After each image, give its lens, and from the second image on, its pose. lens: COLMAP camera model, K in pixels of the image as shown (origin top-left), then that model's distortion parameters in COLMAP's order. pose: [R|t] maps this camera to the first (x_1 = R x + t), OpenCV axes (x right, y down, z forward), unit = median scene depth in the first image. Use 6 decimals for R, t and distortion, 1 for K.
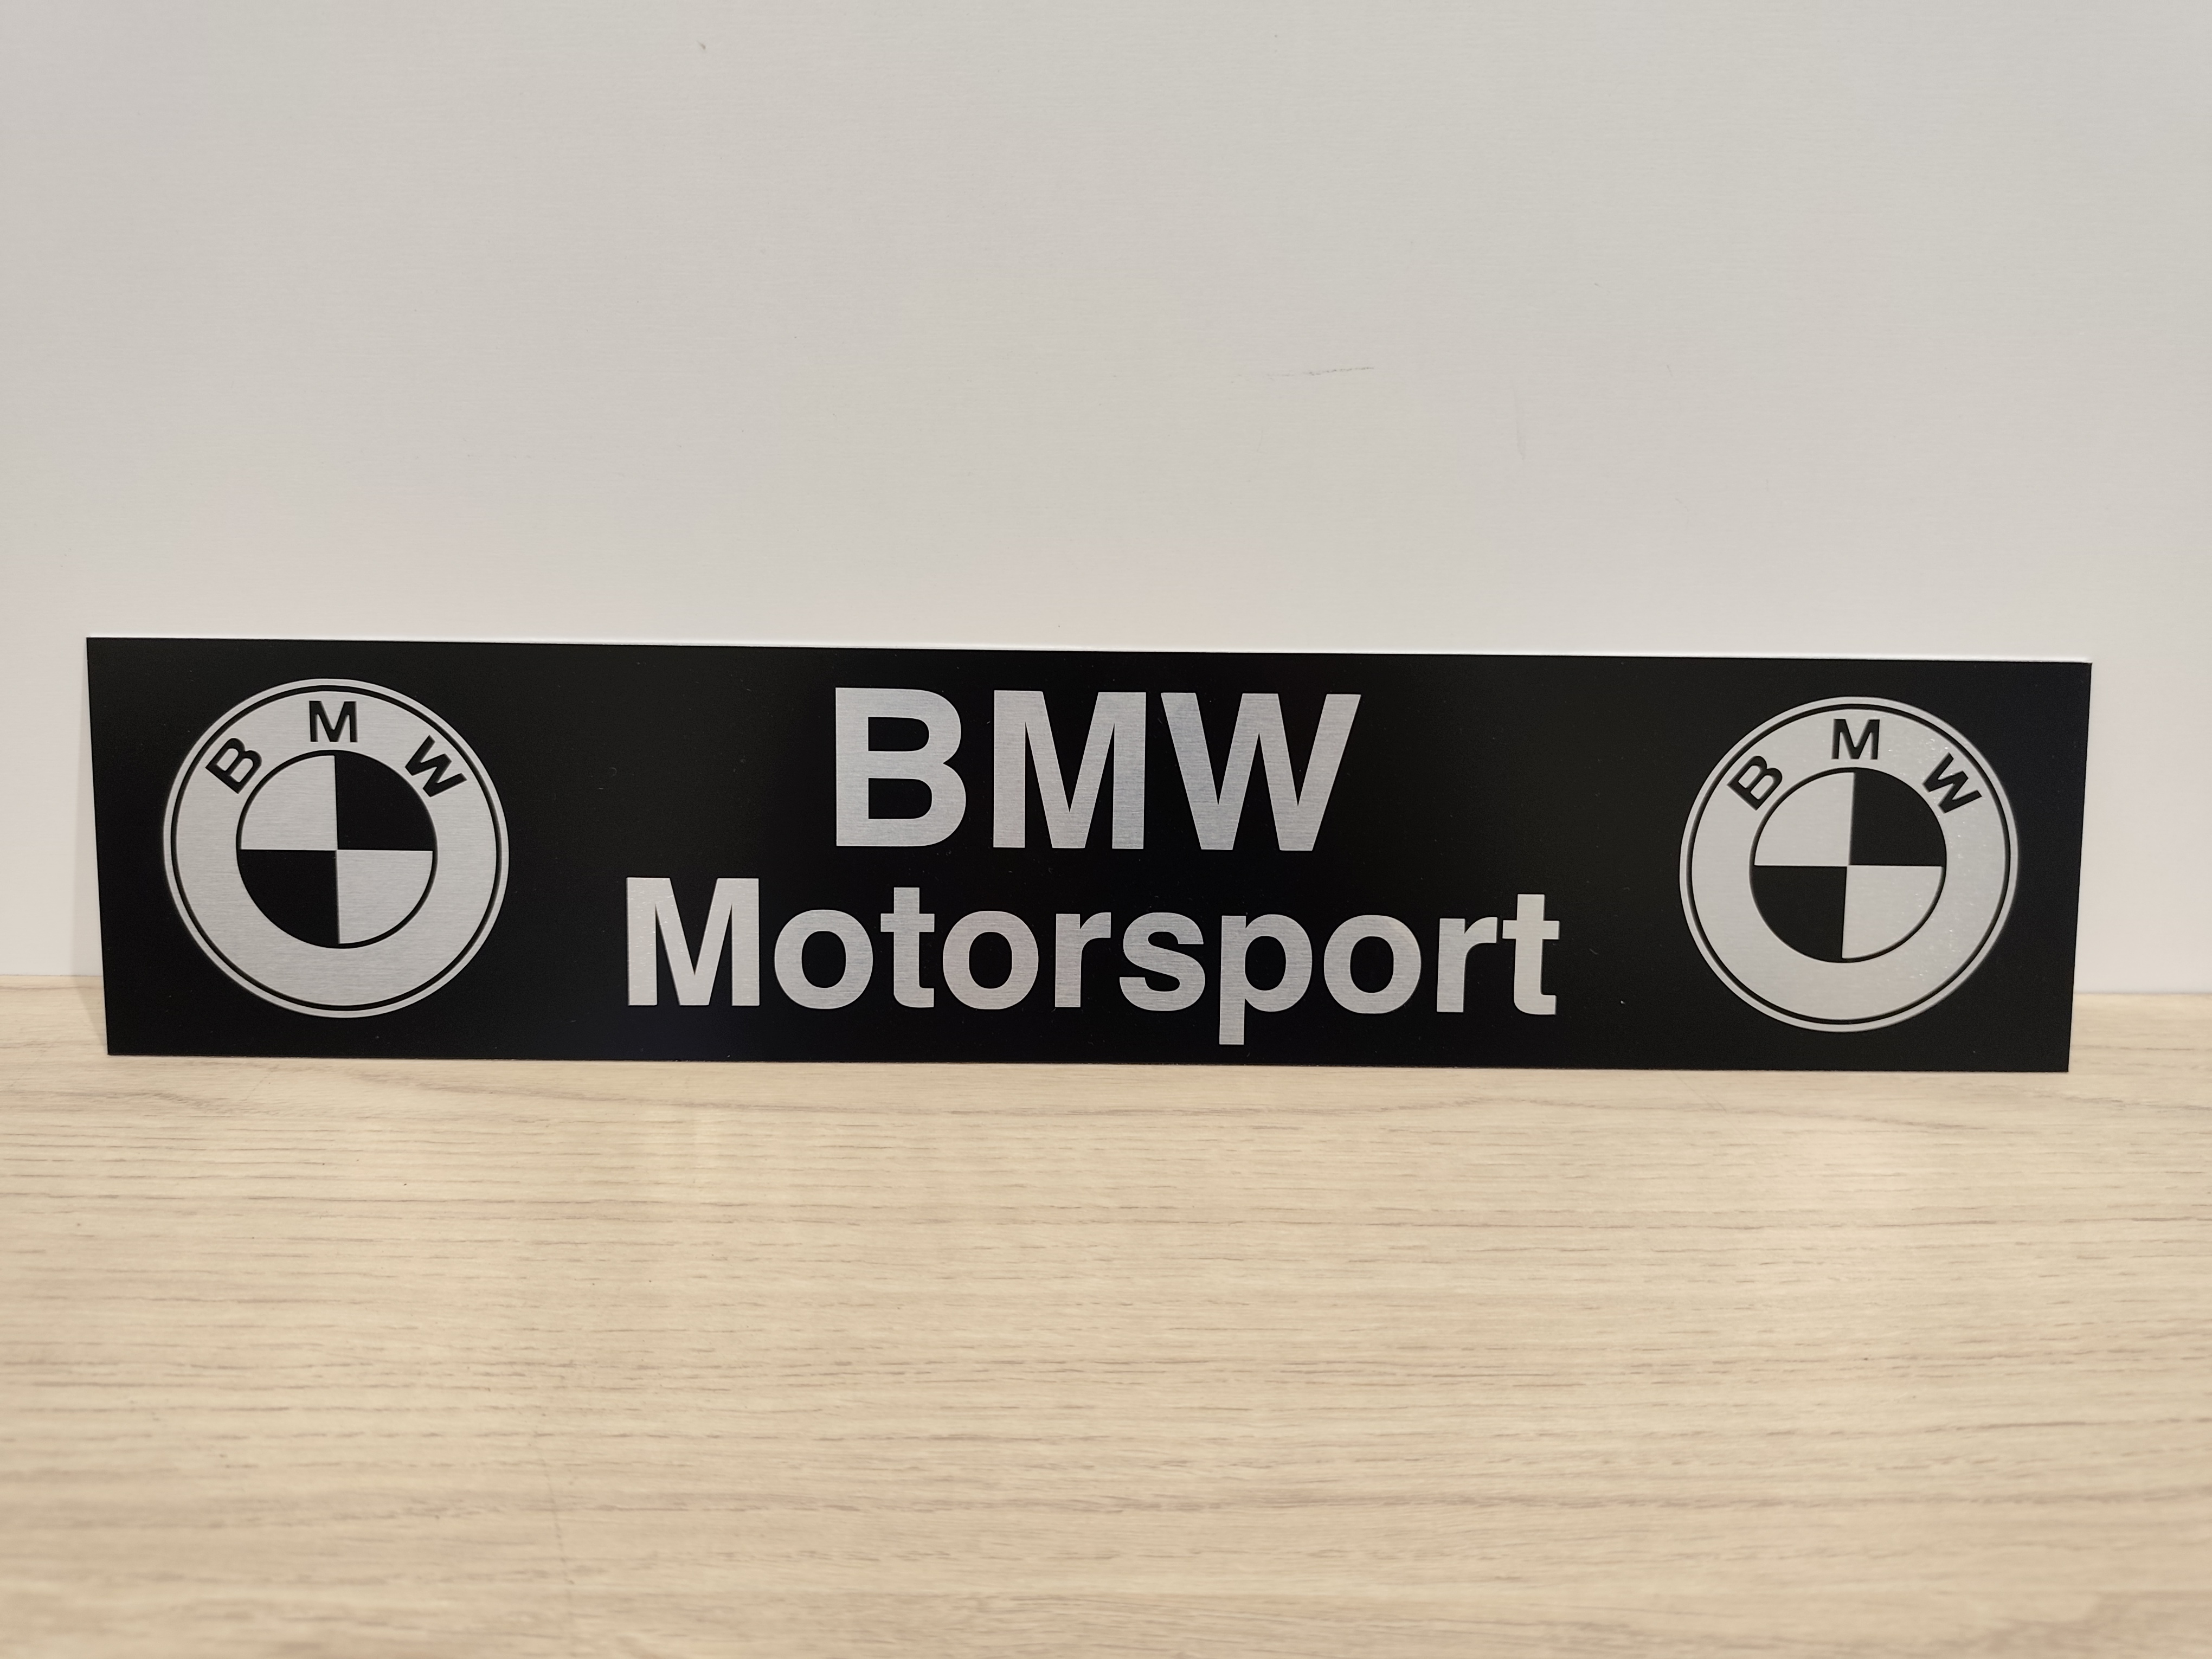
lens RADIAL K [[1450.2, 0, 1109.0], [0, 1450.2, 825.6], [0, 0, 1]] dist [-0.040266, -0.015879]
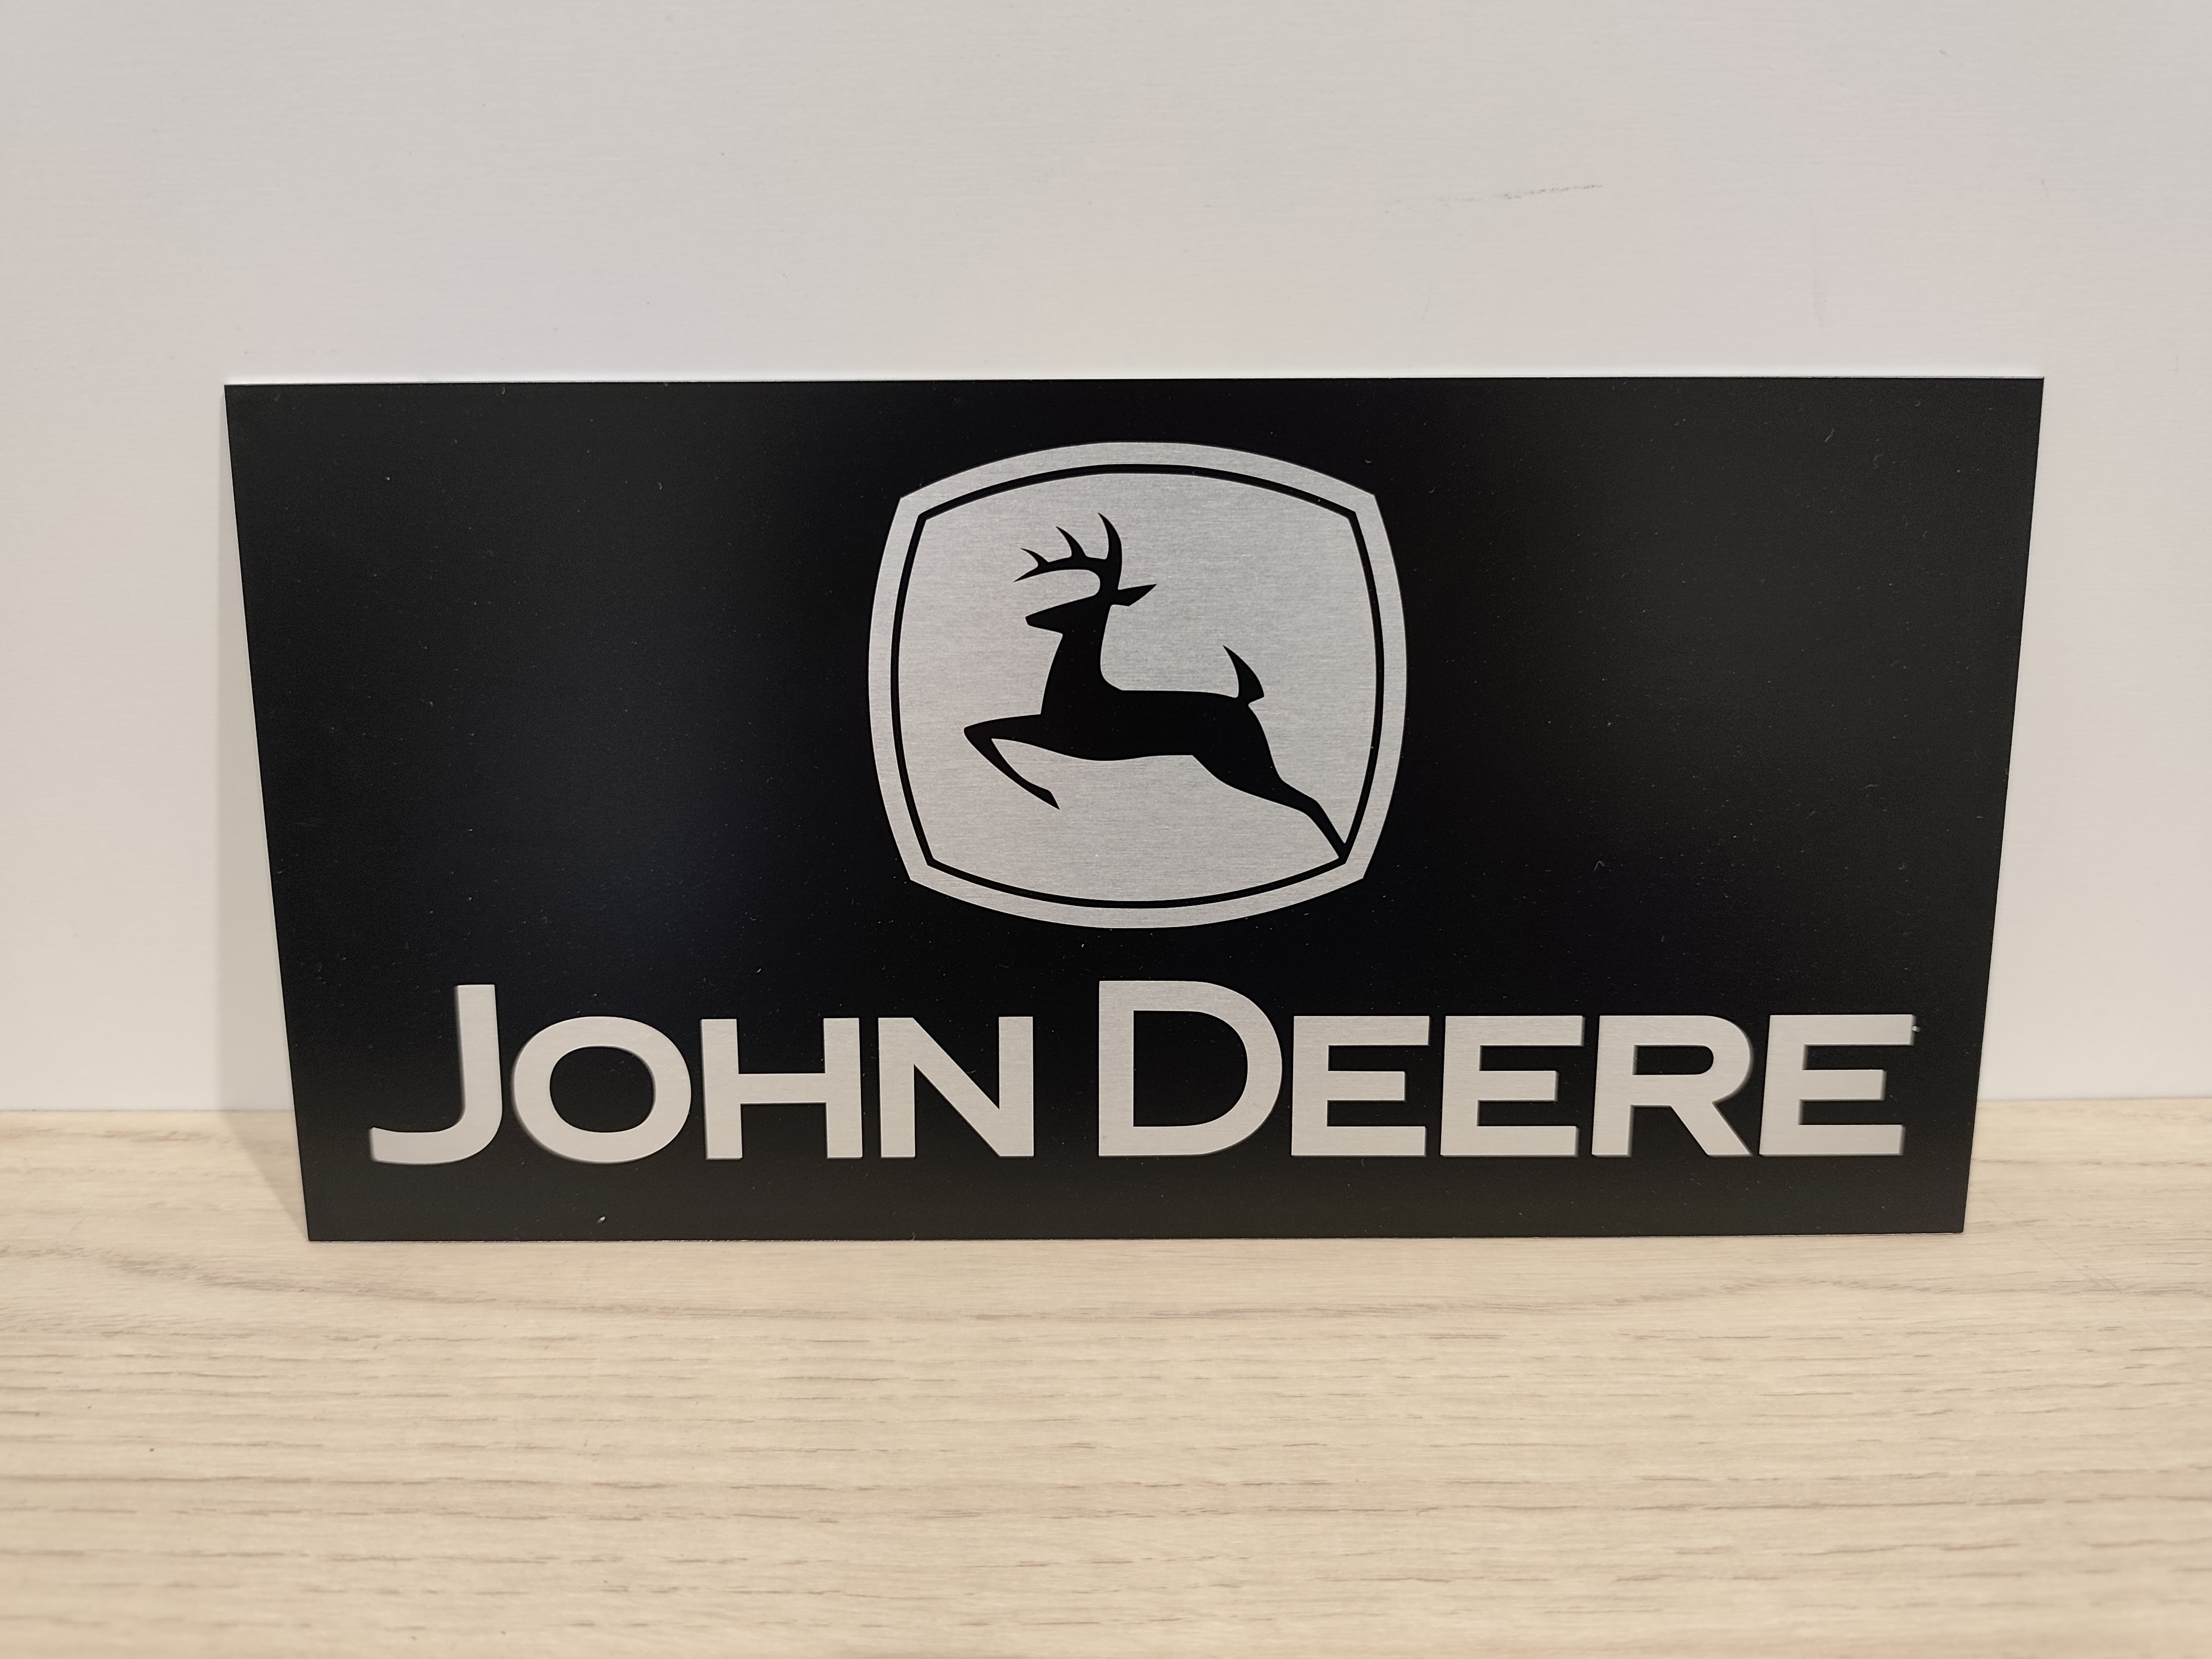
lens RADIAL K [[1572.7, 0, 1102.5], [0, 1572.7, 834.5], [0, 0, 1]] dist [-0.083503, 0.026712]
pose [[0.999738, -0.016249, -0.016132, -0.040876], [0.015958, 0.999711, -0.018006, -0.013289], [0.016420, 0.017744, 0.999708, 0.320889]]
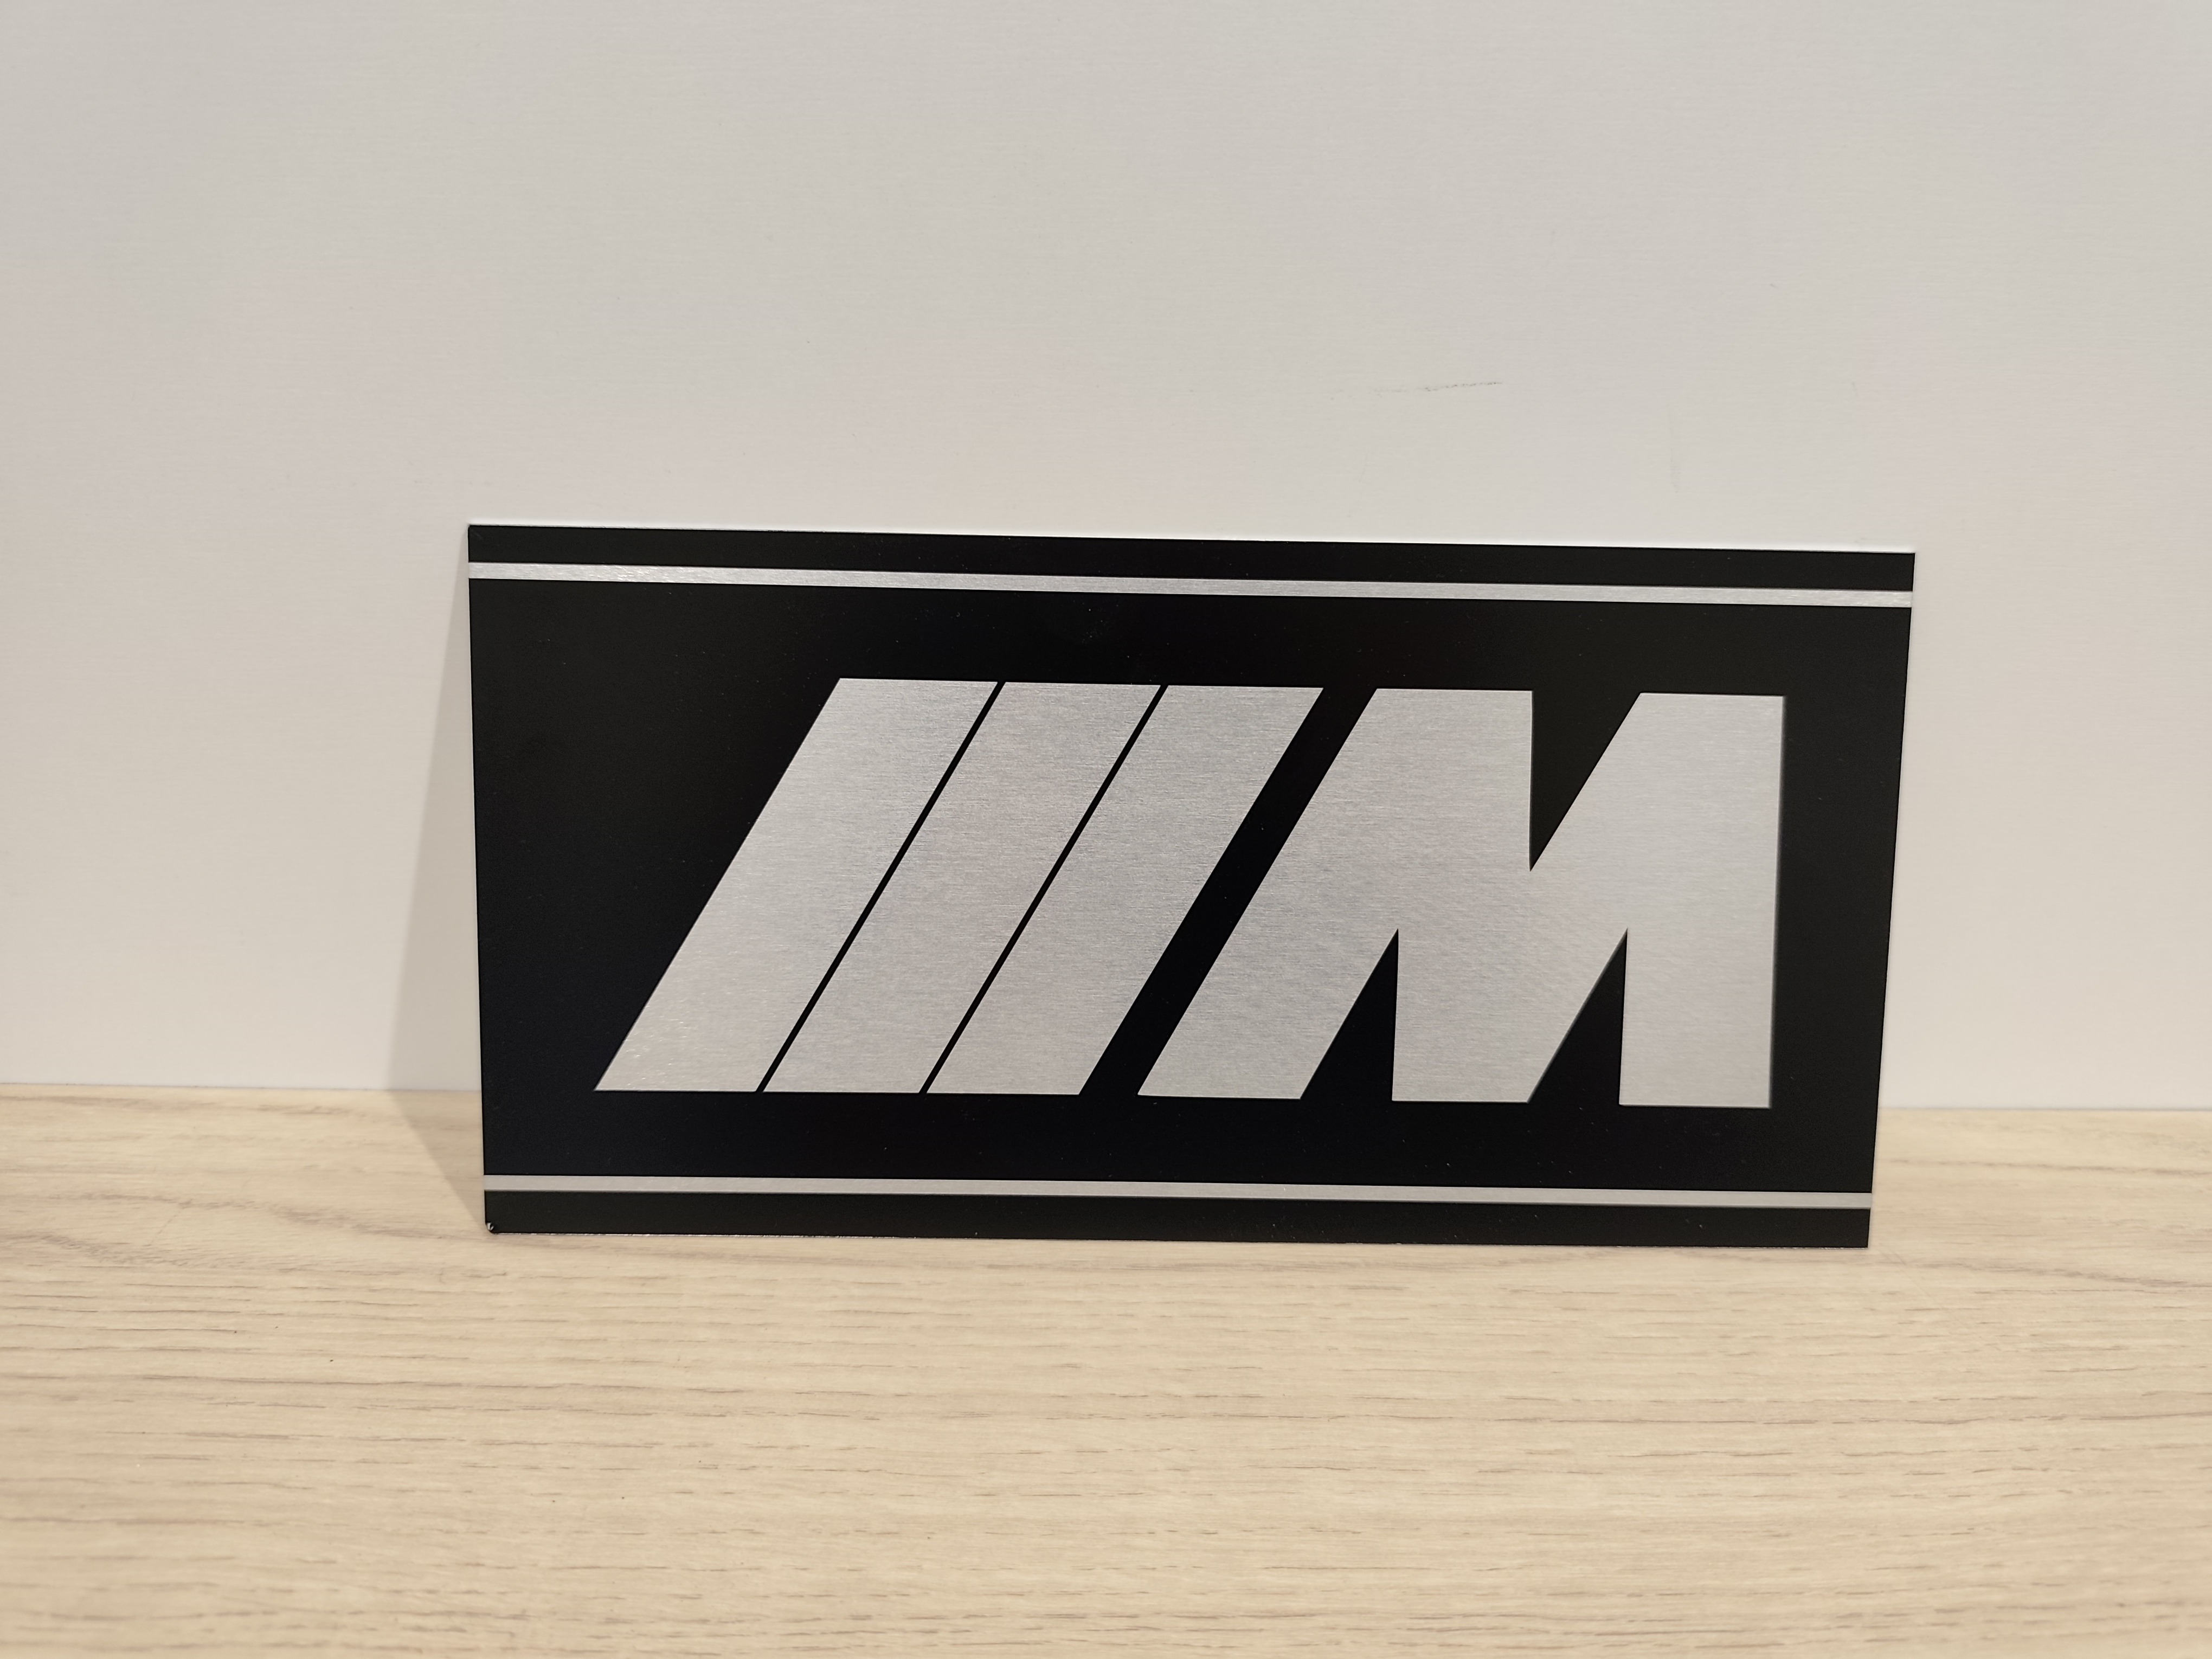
lens RADIAL K [[1509.2, 0, 1126.4], [0, 1509.2, 838.9], [0, 0, 1]] dist [-0.063543, 0.008400]
pose [[0.999989, 0.004754, 0.000326, -0.034921], [-0.004749, 0.999898, -0.013435, -0.043965], [-0.000390, 0.013434, 0.999910, 0.150111]]
